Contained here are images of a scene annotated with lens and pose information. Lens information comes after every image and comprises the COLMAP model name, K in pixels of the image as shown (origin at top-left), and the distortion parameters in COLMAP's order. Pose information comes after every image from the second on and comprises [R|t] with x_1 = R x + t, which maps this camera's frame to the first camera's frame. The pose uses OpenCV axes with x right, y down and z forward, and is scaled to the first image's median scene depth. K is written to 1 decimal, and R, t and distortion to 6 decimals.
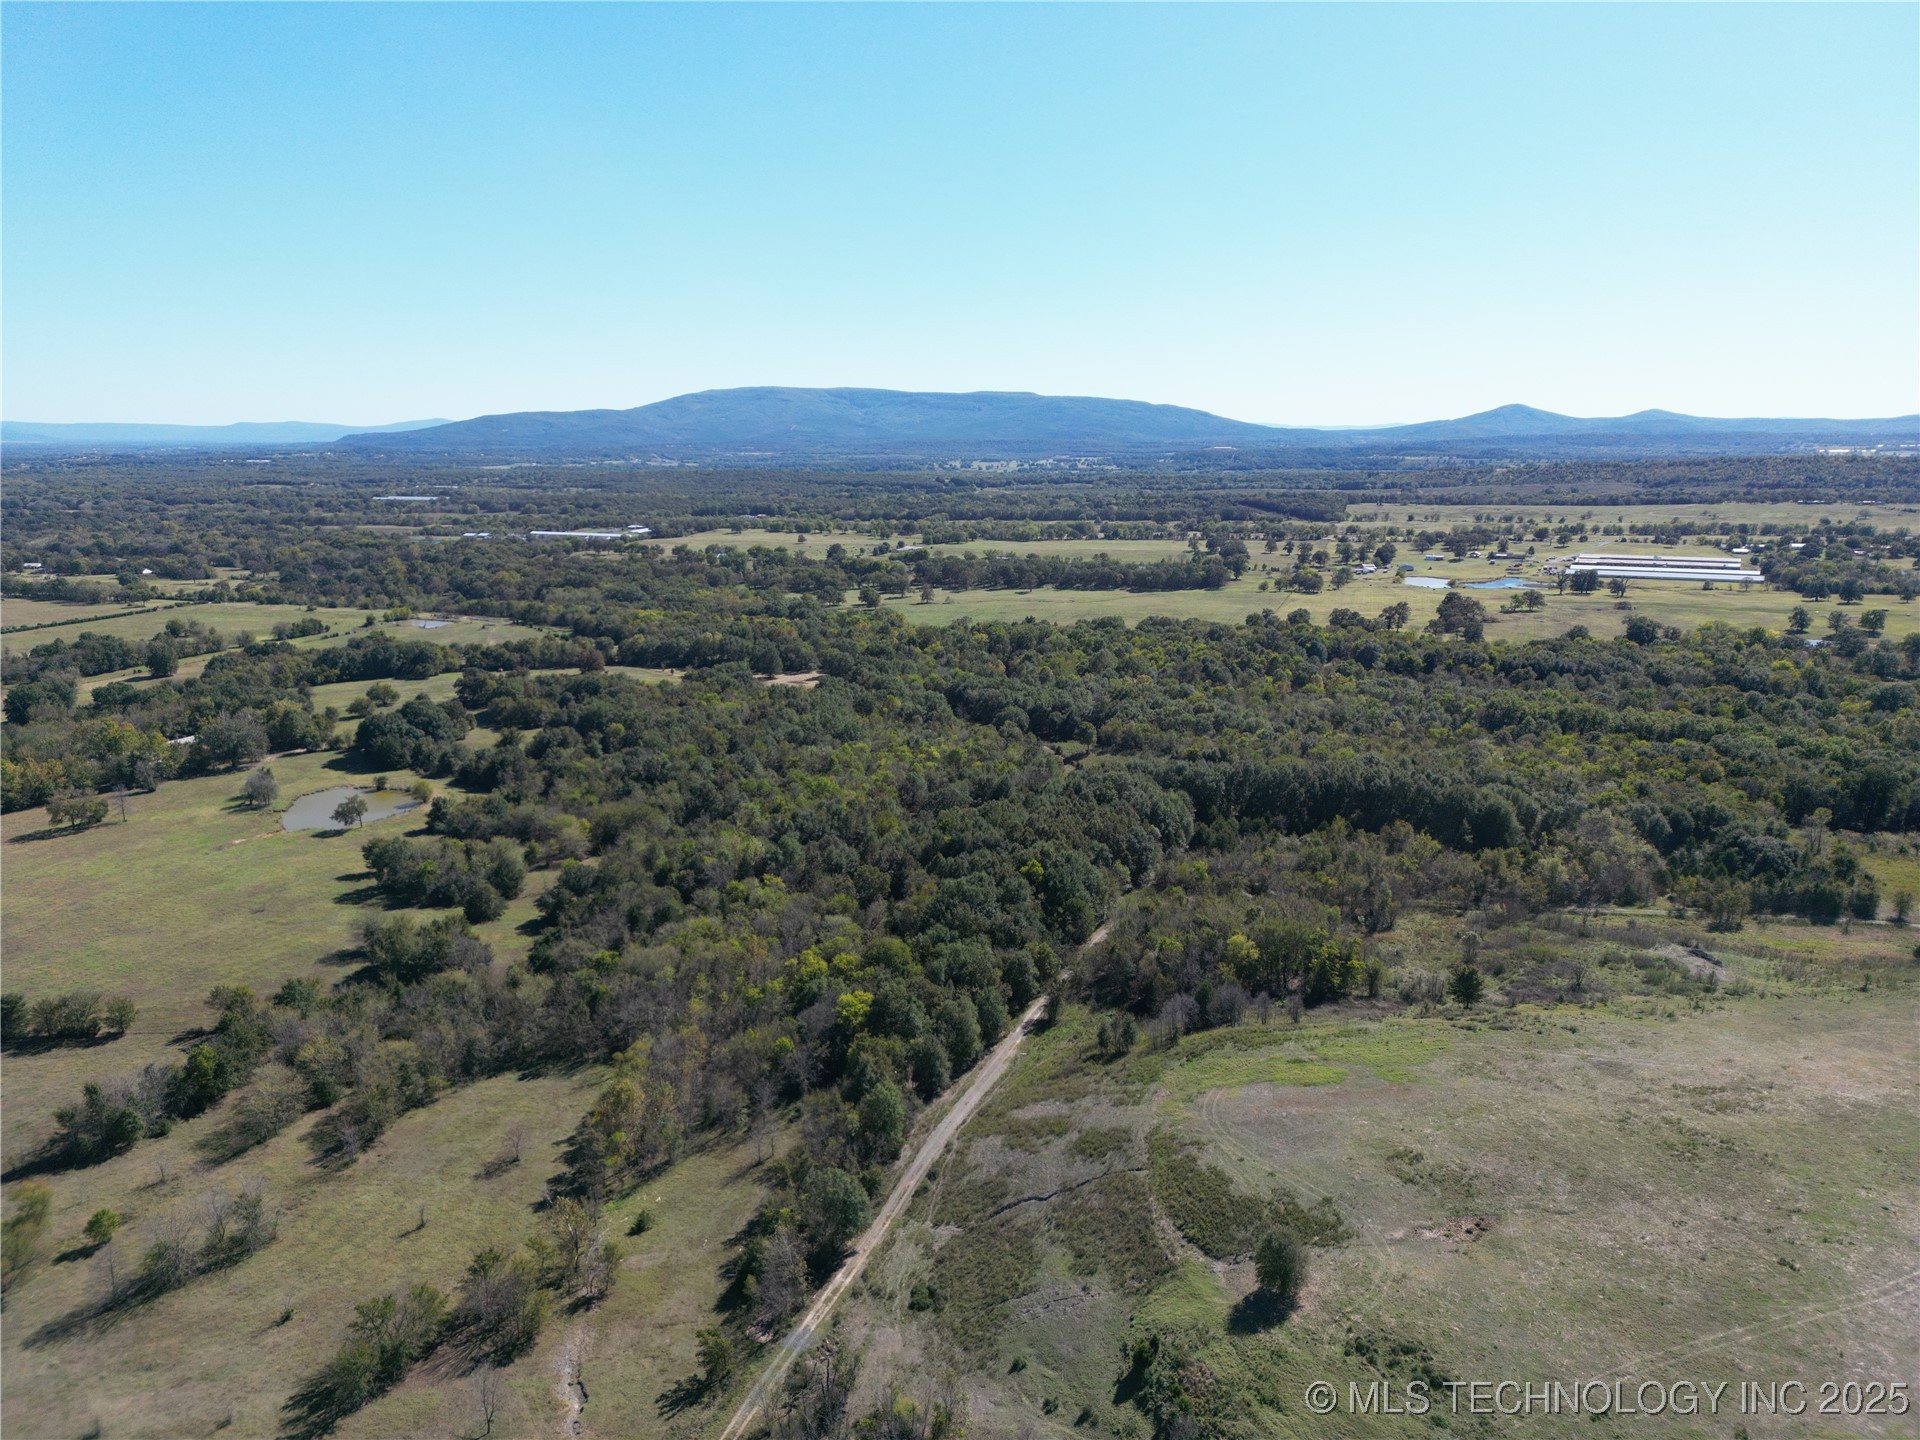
lens RADIAL K [[1334.7, 0, 960.0], [0, 1334.7, 720.0], [0, 0, 1]] dist [0.093747, -0.100261]
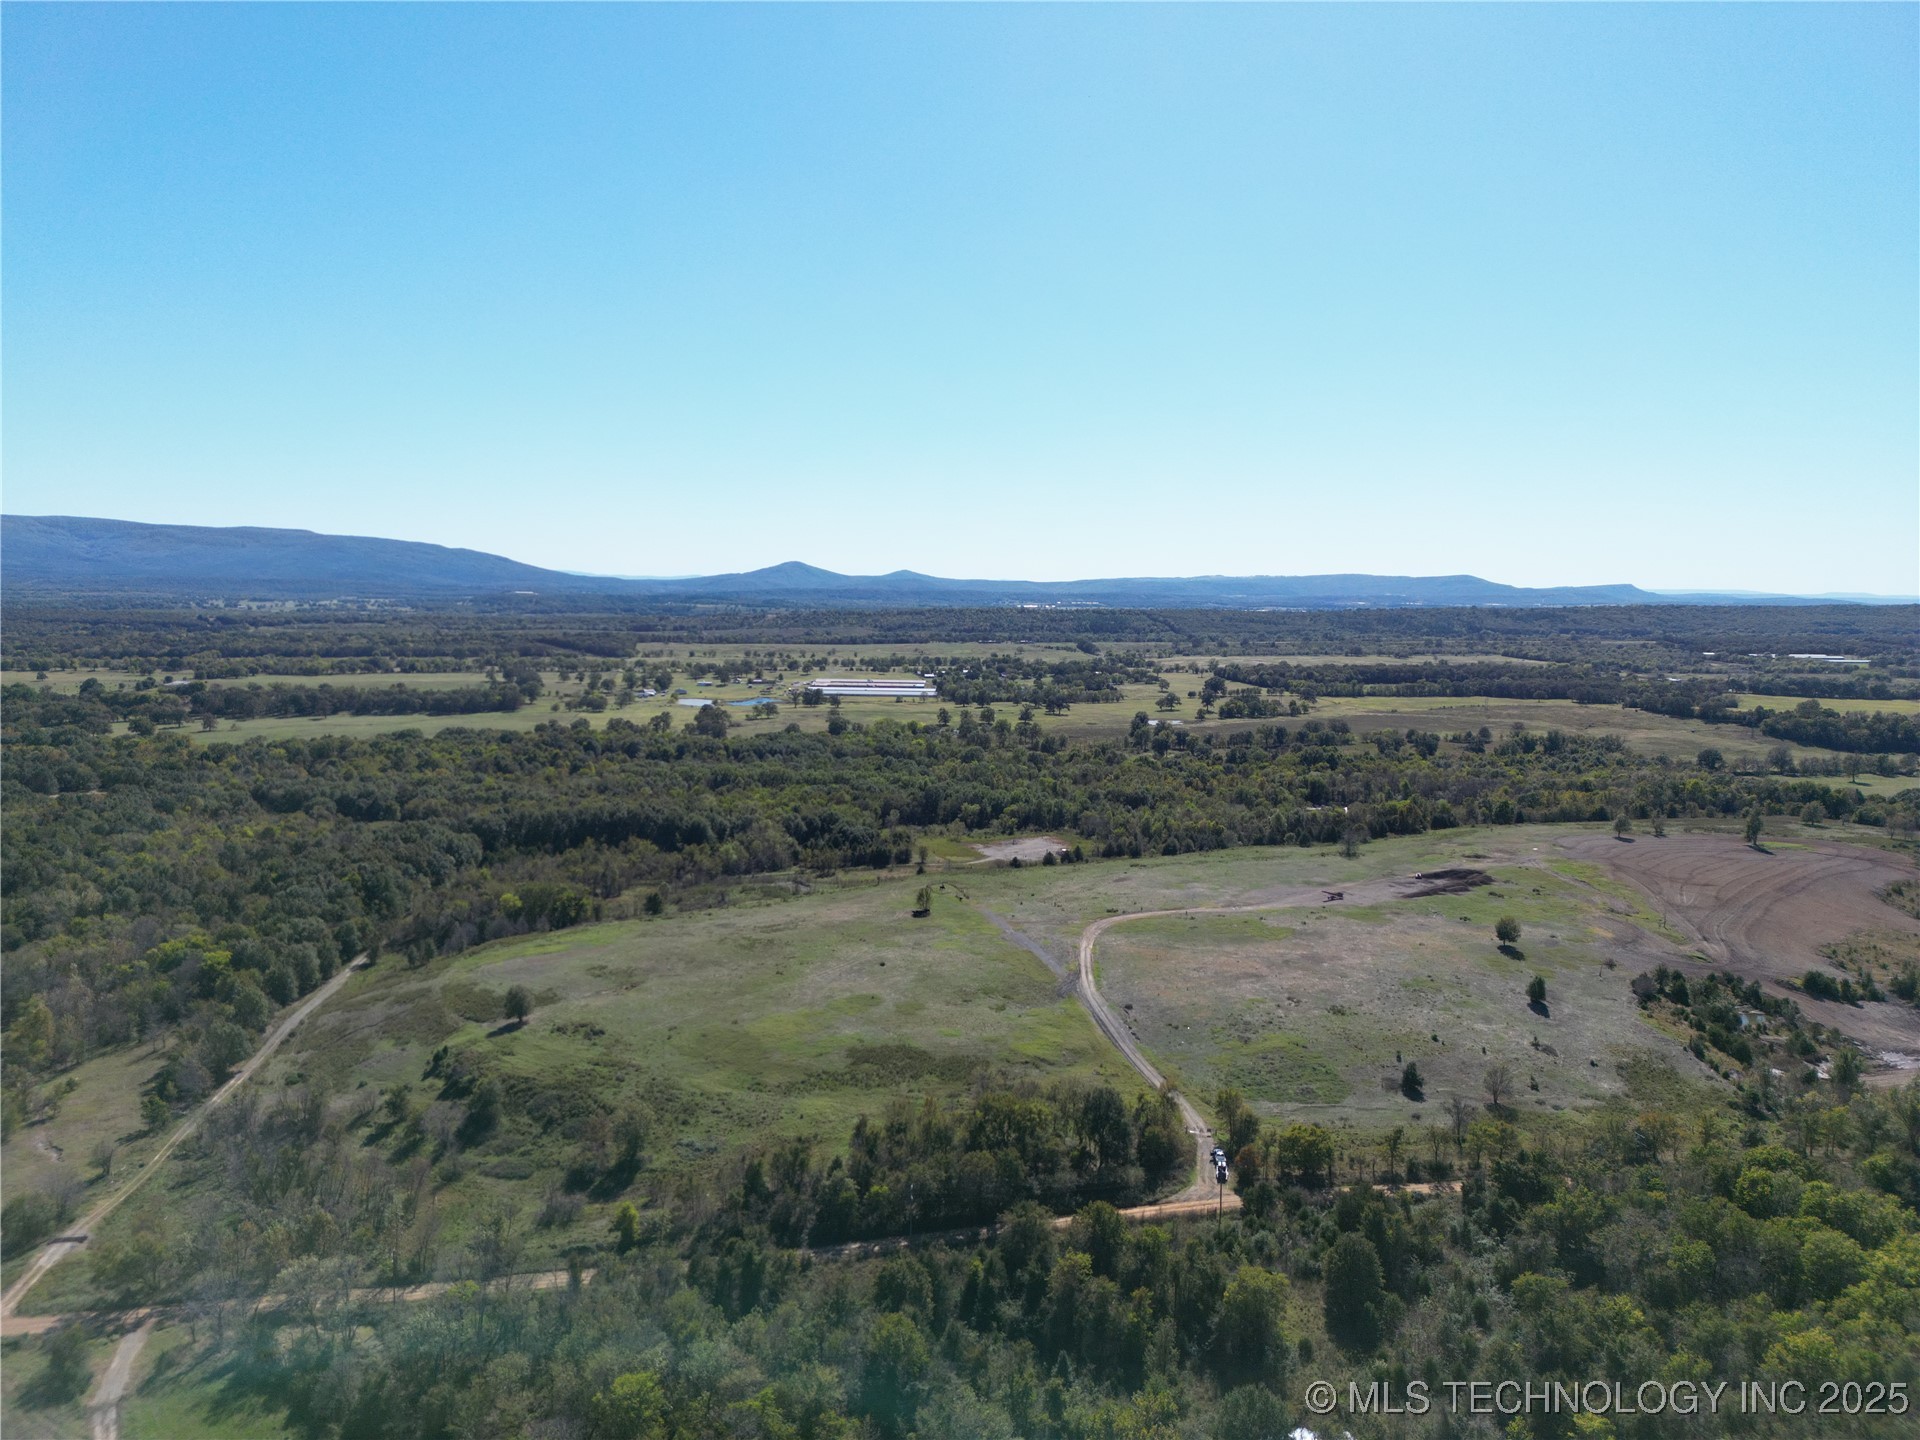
lens RADIAL K [[1330.1, 0, 960.0], [0, 1330.1, 720.0], [0, 0, 1]] dist [0.082926, -0.084783]
pose [[0.877478, -0.031021, 0.478613, -0.016083], [0.081939, 0.992931, -0.085869, 0.036278], [-0.472566, 0.114565, 0.873817, -0.150215]]
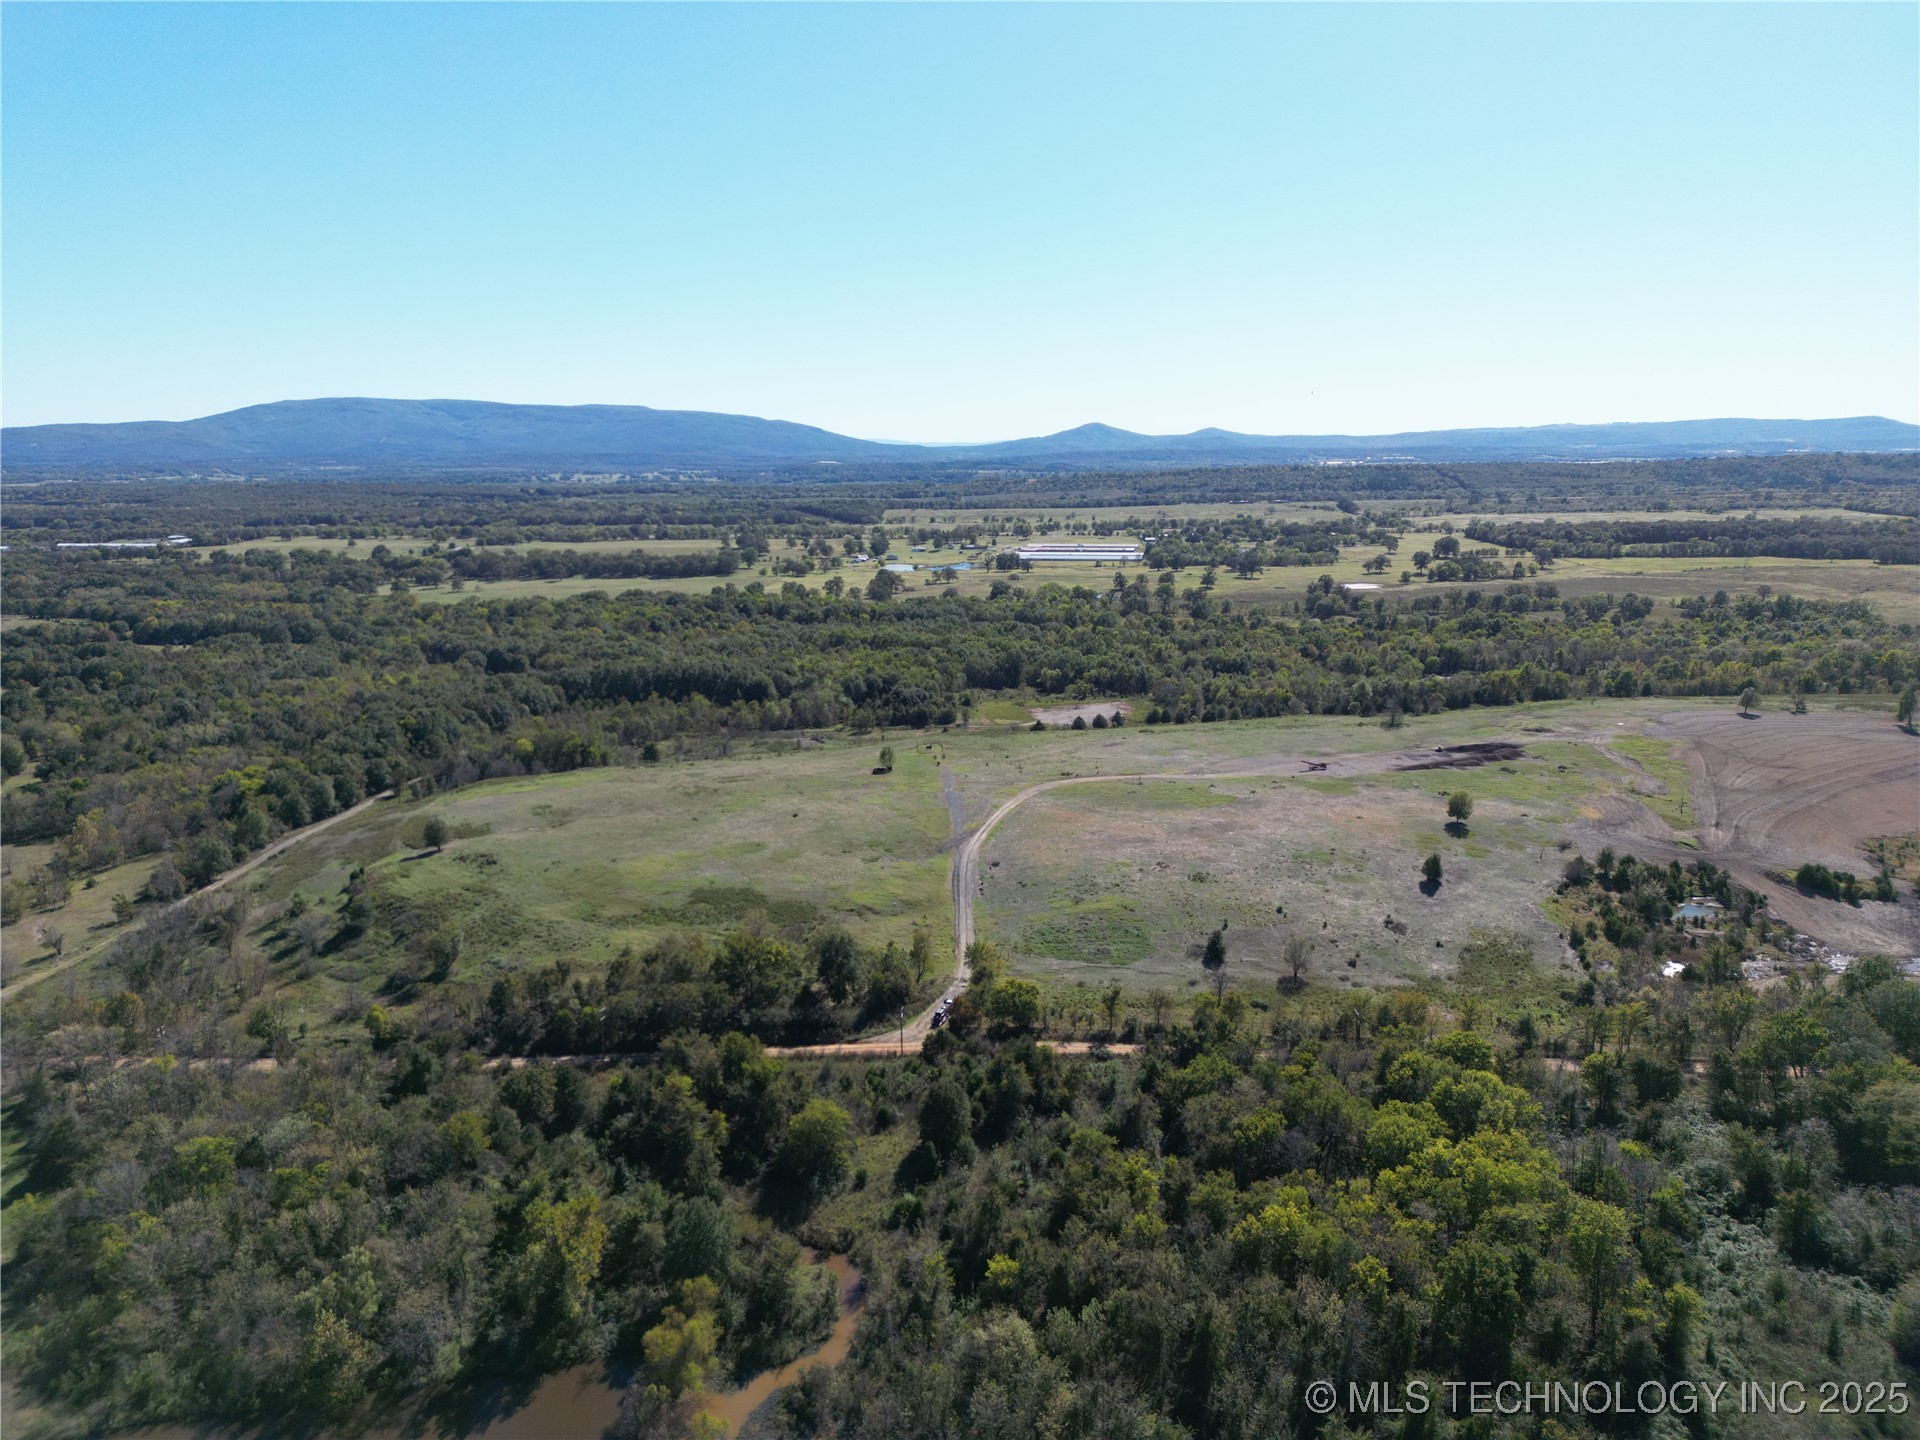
lens RADIAL K [[1330.1, 0, 960.0], [0, 1330.1, 720.0], [0, 0, 1]] dist [0.082926, -0.084783]
pose [[0.963641, -0.056229, 0.261217, 0.077952], [0.058791, 0.998268, -0.001999, 0.045108], [-0.260652, 0.017284, 0.965278, -0.191764]]
